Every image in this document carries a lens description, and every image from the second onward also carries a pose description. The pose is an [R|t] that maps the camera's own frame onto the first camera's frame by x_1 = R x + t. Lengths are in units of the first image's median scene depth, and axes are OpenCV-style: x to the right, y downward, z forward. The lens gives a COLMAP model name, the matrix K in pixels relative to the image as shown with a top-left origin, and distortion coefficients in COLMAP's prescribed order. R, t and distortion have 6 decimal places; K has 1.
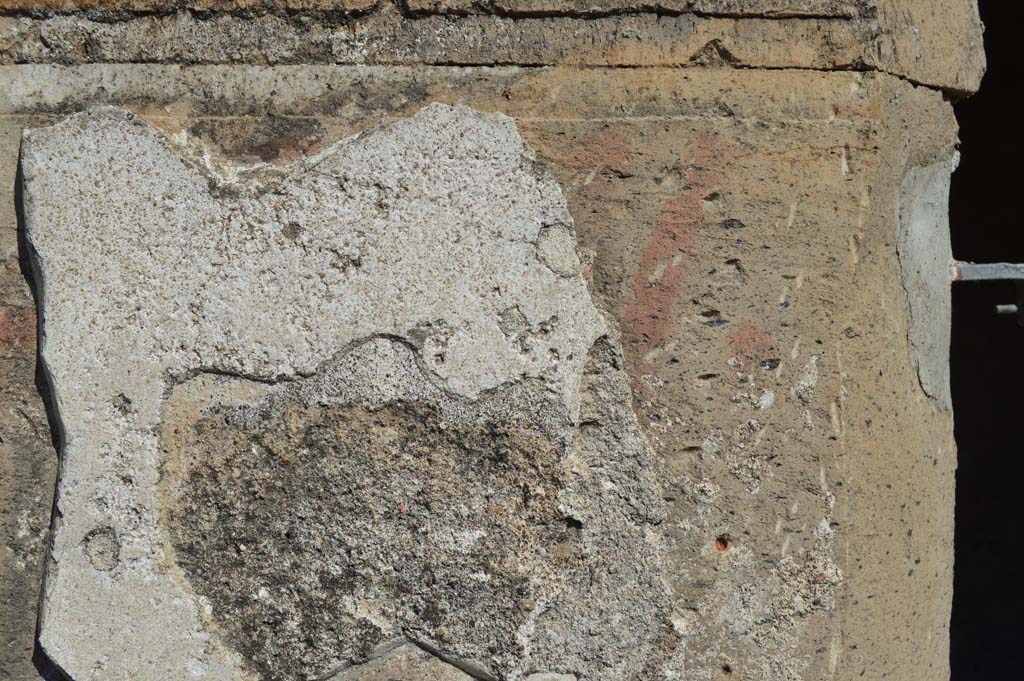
lens RADIAL K [[1346.7, 0, 513.3], [0, 1346.7, 340.6], [0, 0, 1]] dist [-0.043573, 0.000000]
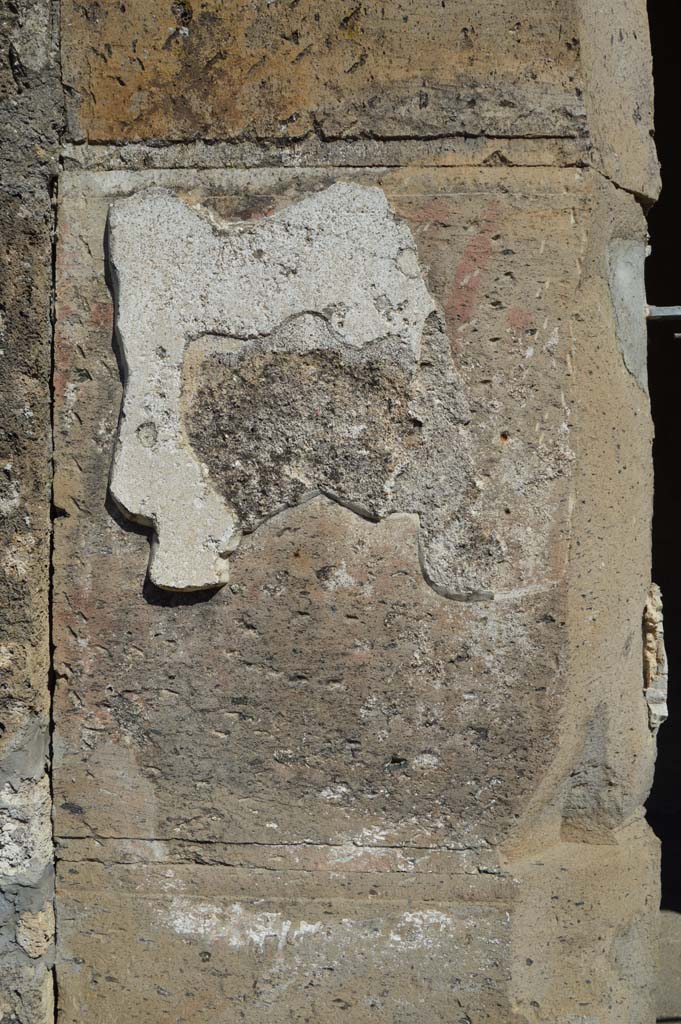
lens RADIAL K [[971.4, 0, 338.8], [0, 971.4, 511.8], [0, 0, 1]] dist [-0.060948, 0.000000]
pose [[0.998467, 0.004314, -0.055188, 0.013680], [-0.008007, 0.997729, -0.066872, 0.336029], [0.054775, 0.067212, 0.996234, -0.240818]]
